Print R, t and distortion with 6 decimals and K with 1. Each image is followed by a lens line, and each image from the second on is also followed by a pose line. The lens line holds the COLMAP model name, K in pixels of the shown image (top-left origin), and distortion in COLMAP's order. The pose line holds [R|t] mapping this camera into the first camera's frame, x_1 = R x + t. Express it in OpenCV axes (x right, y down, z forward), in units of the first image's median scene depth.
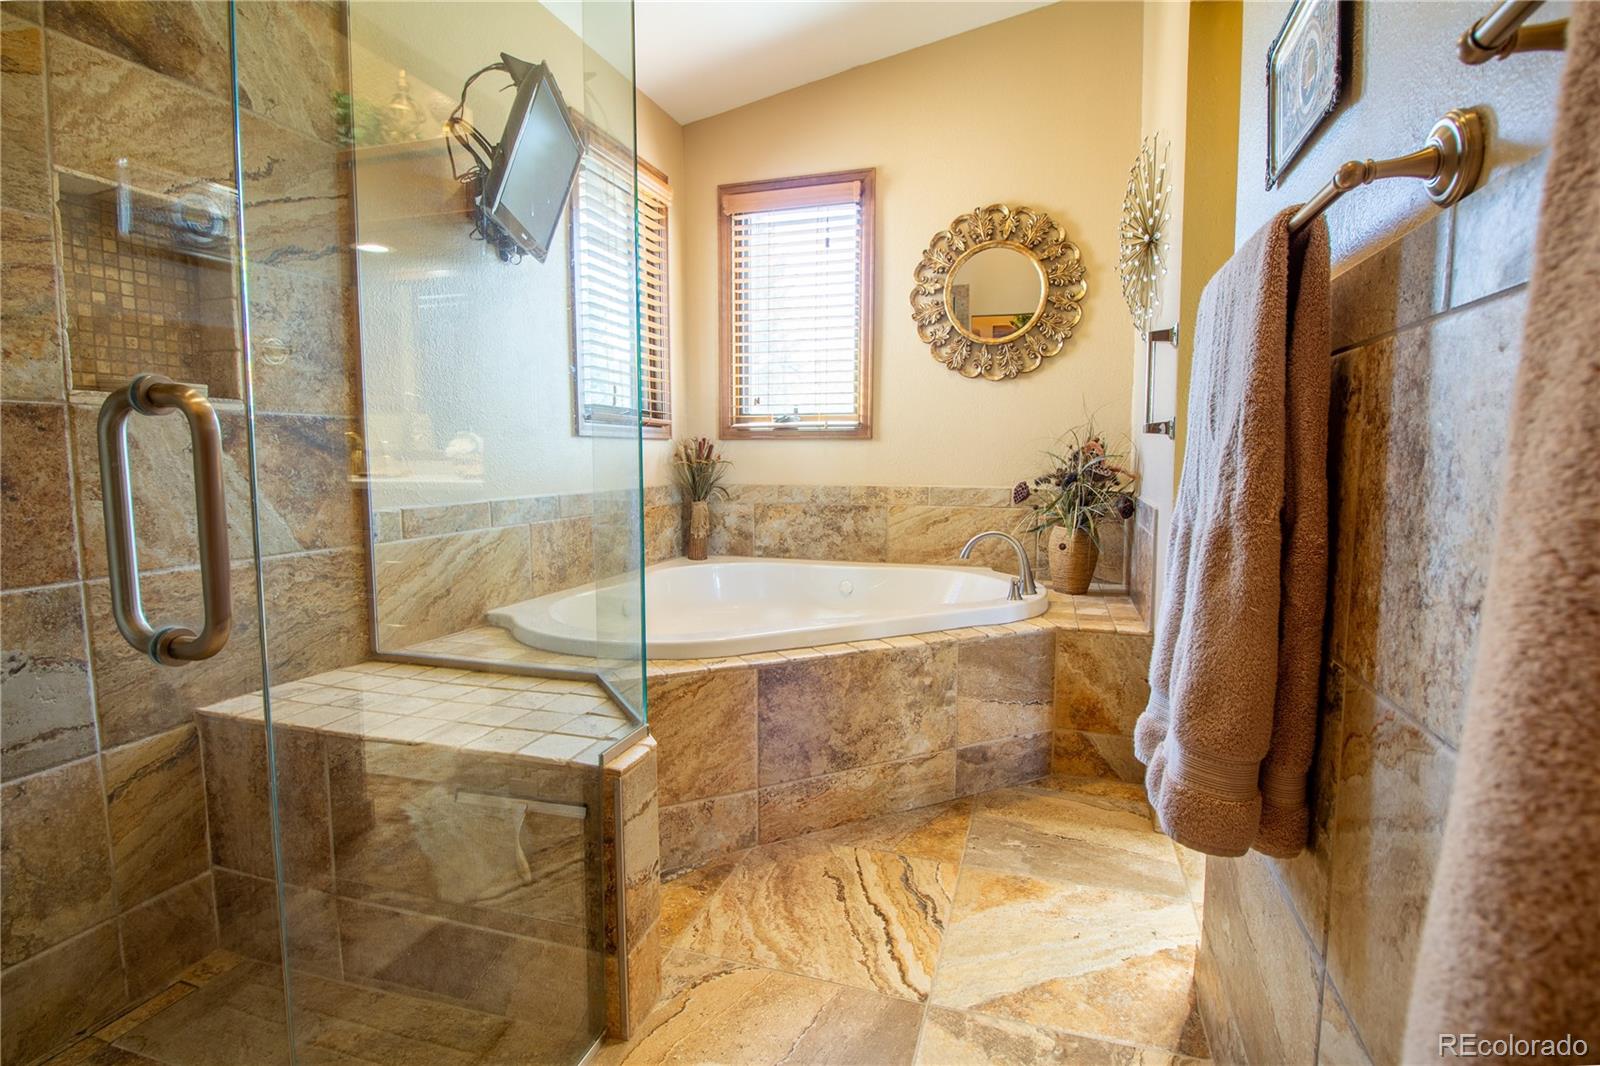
lens RADIAL K [[759.4, 0, 804.3], [0, 759.4, 529.9], [0, 0, 1]] dist [-0.012126, -0.006494]
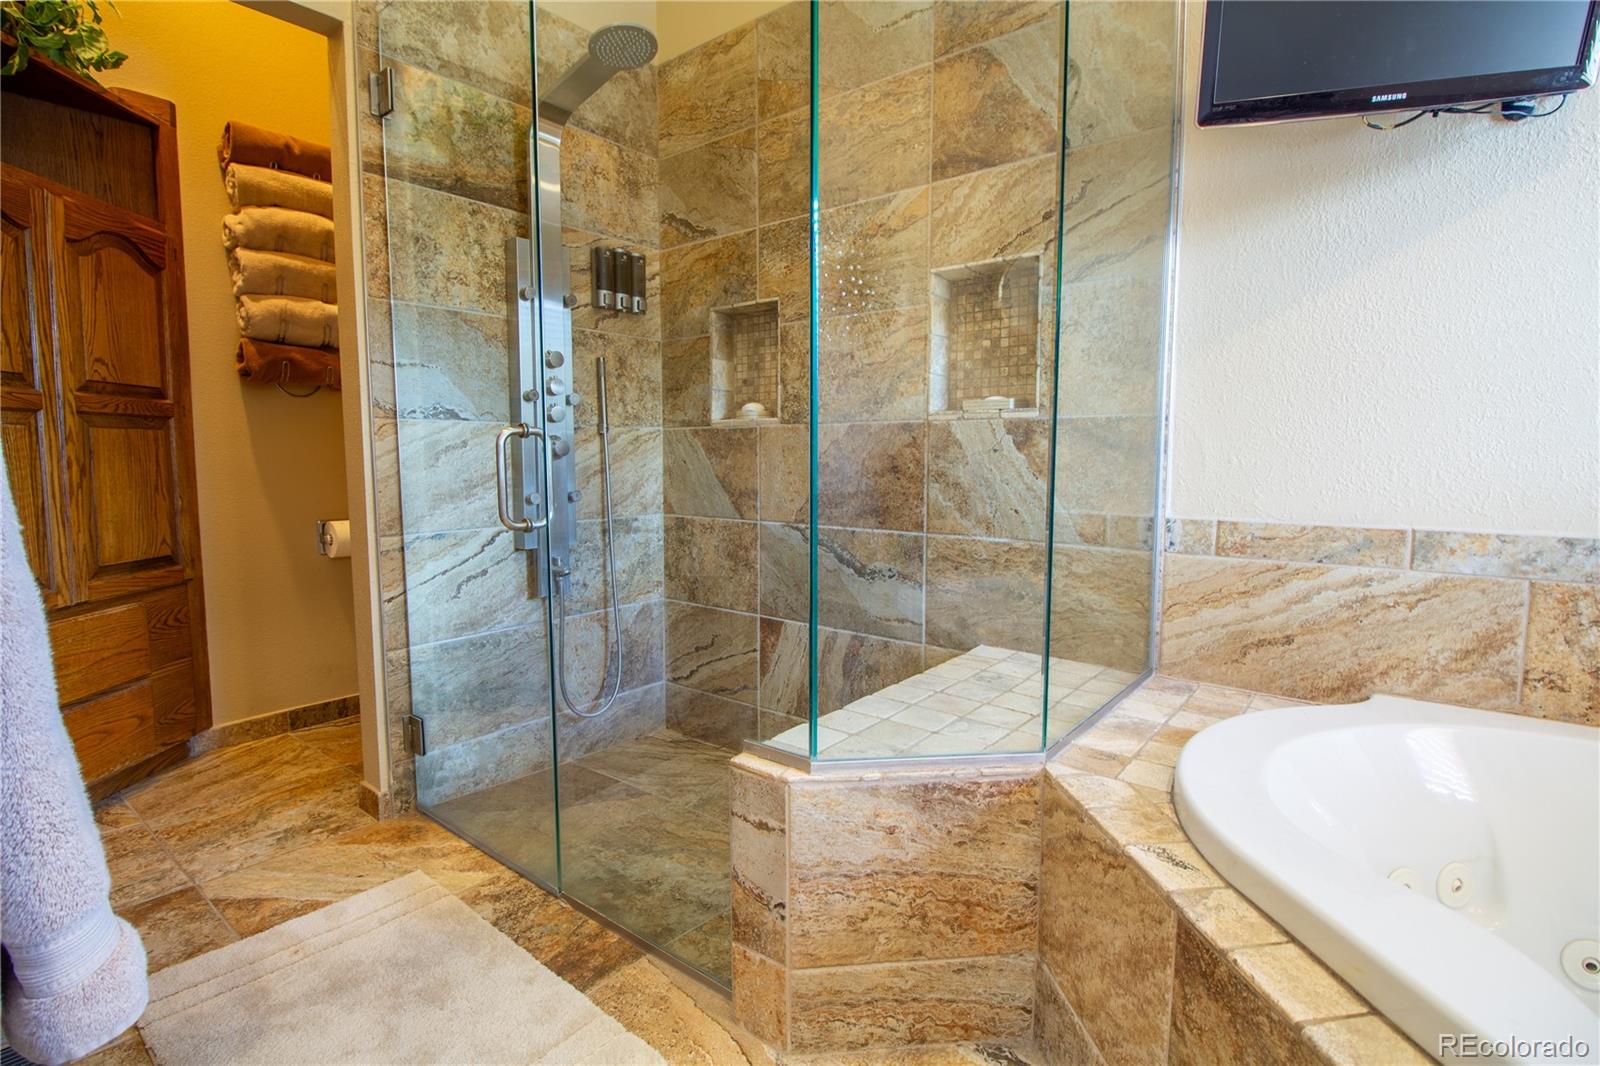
lens RADIAL K [[759.4, 0, 802.0], [0, 759.4, 525.9], [0, 0, 1]] dist [-0.012126, -0.006494]
pose [[-0.343633, 0.093527, -0.934435, 0.480748], [-0.092232, 0.986857, 0.132691, -0.106061], [0.934564, 0.131782, -0.330490, 1.003275]]
